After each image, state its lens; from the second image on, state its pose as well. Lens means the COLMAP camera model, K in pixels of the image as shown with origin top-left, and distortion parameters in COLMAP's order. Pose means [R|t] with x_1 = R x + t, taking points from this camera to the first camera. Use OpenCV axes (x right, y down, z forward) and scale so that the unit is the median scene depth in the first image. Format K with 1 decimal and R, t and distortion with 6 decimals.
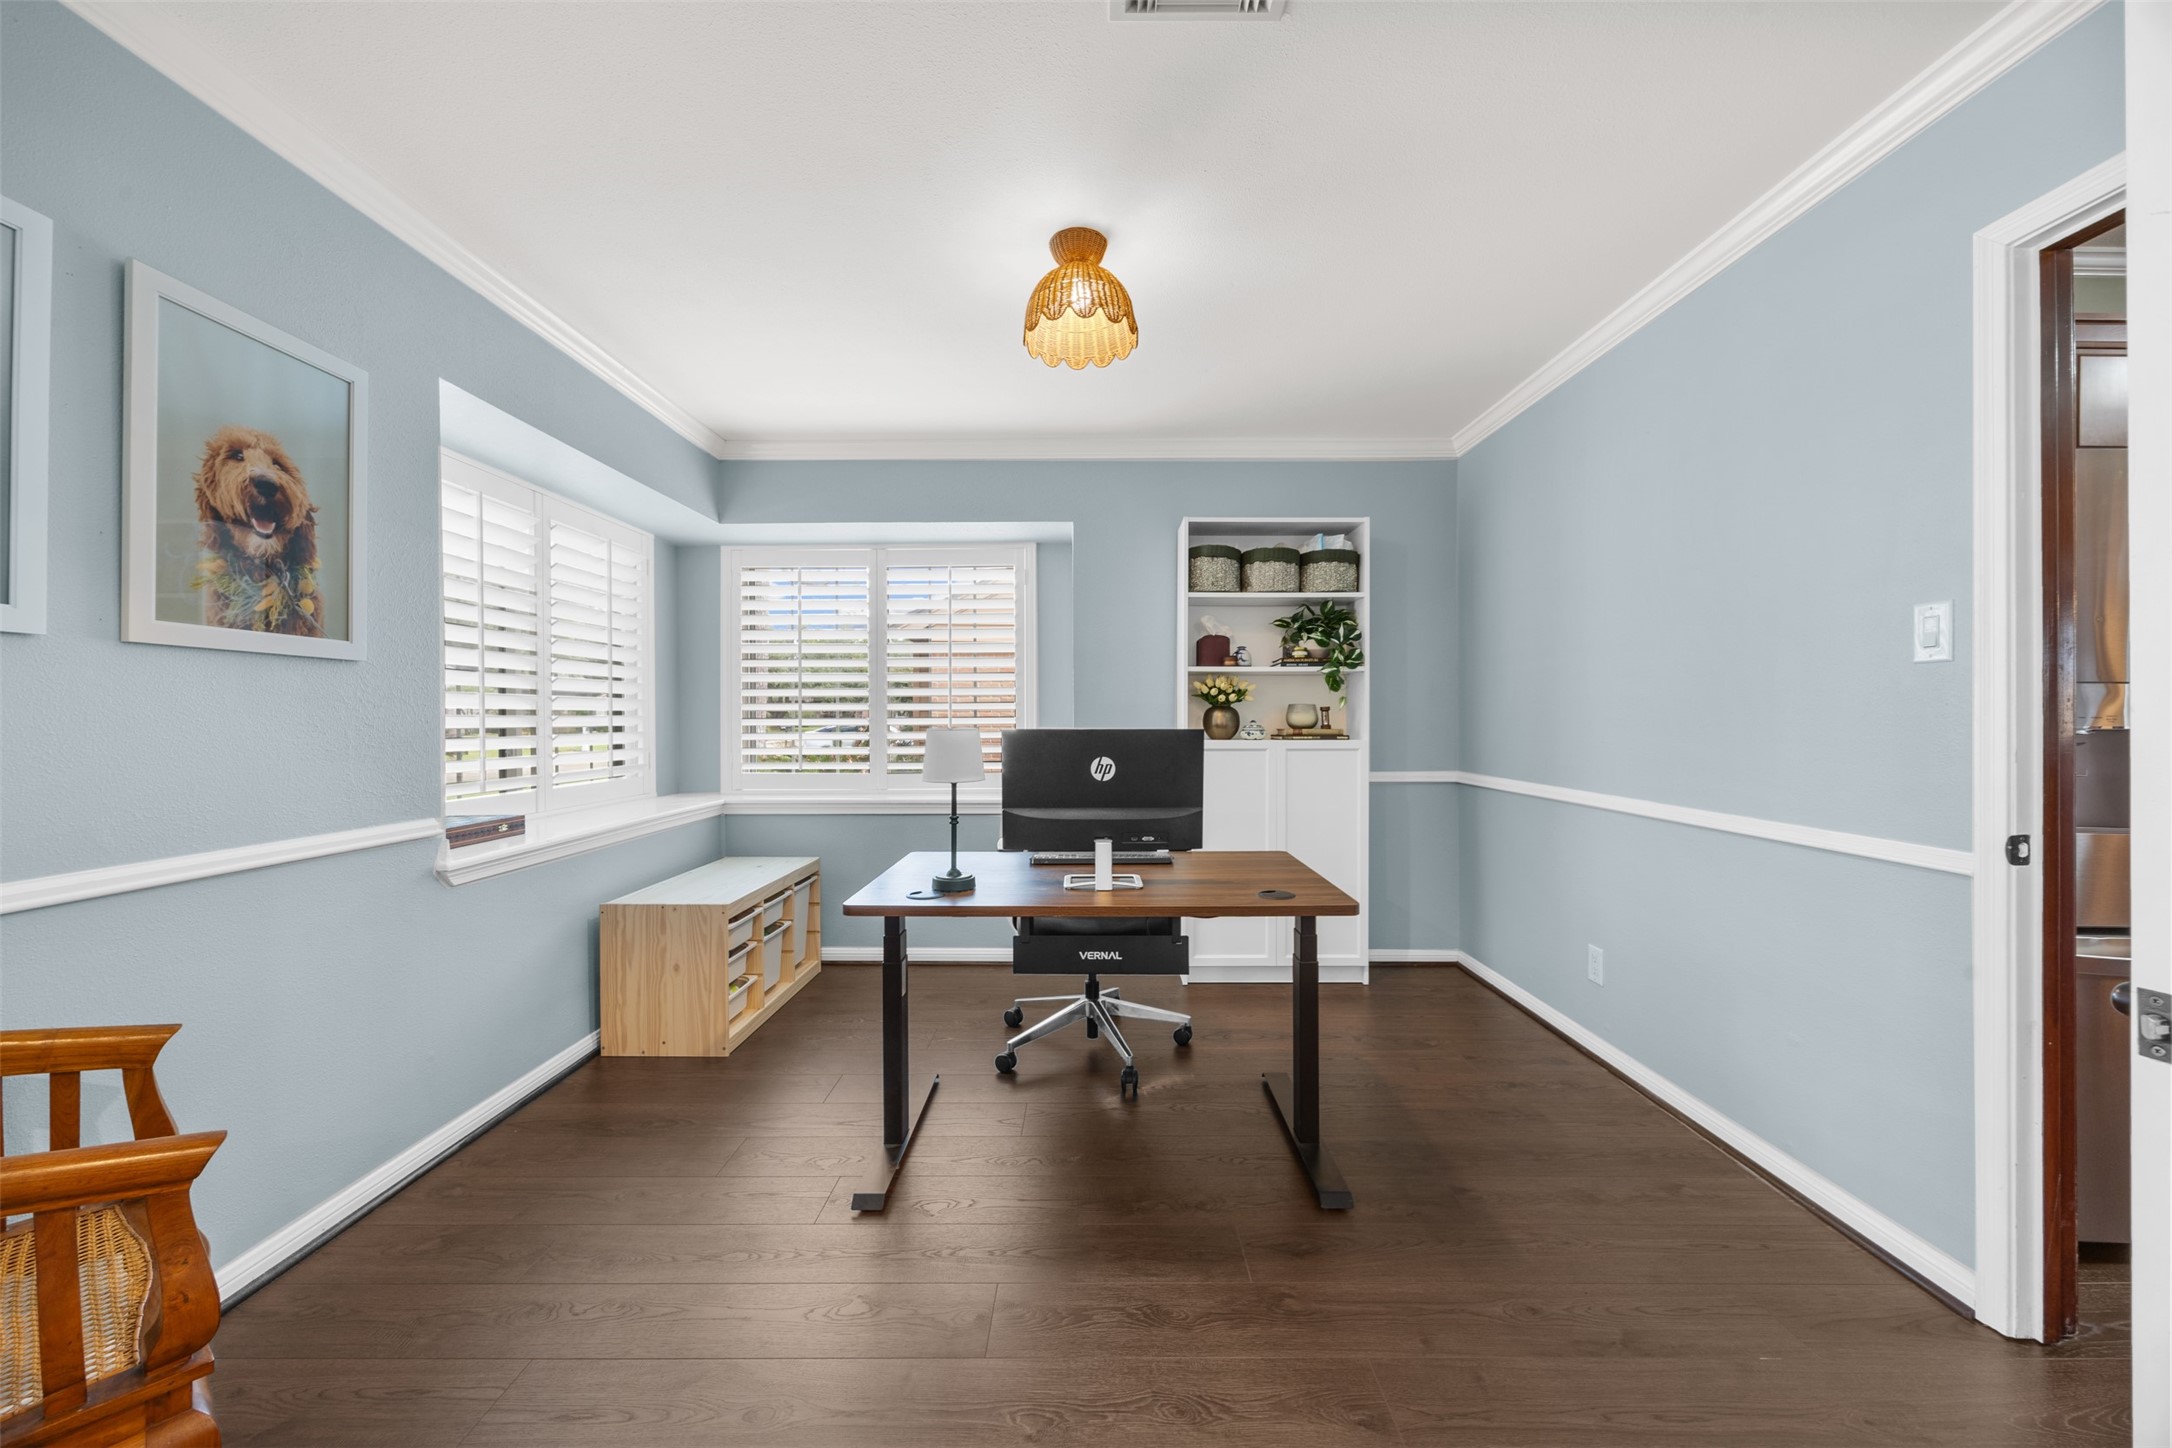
lens RADIAL K [[840.3, 0, 1093.0], [0, 840.3, 714.3], [0, 0, 1]] dist [-0.004038, -0.000506]
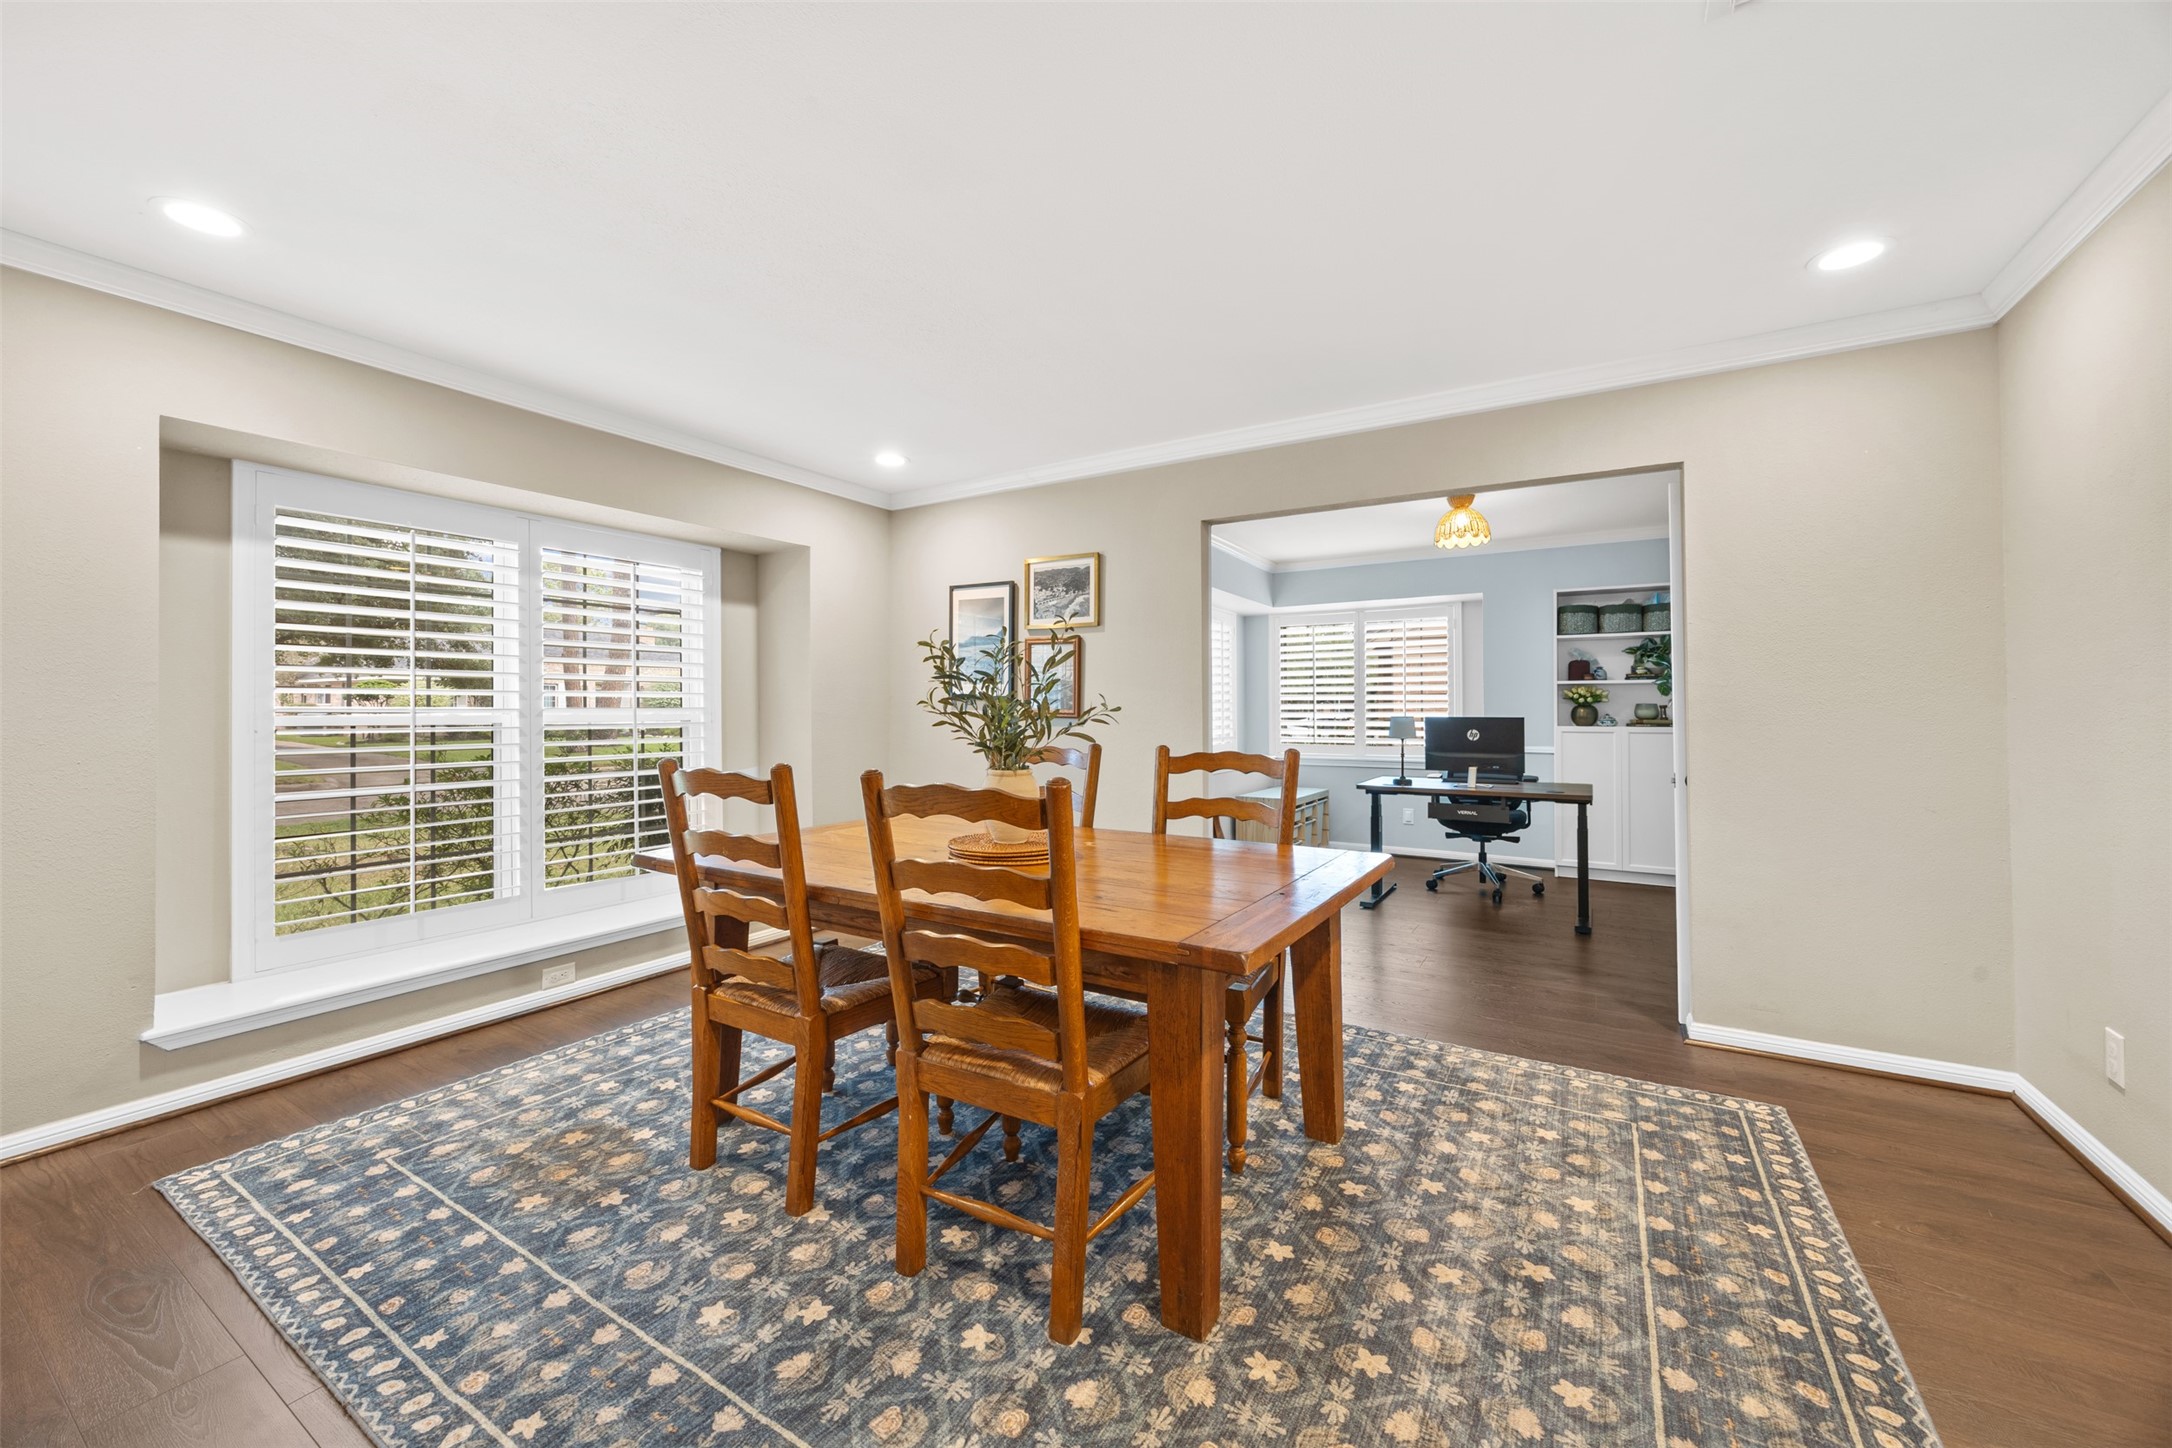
lens RADIAL K [[840.3, 0, 1085.6], [0, 840.3, 707.1], [0, 0, 1]] dist [-0.004038, -0.000506]
pose [[0.858369, -0.002651, -0.513025, 0.160106], [0.002332, 0.999996, -0.001266, -0.006243], [0.513027, -0.000110, 0.858373, -0.847608]]
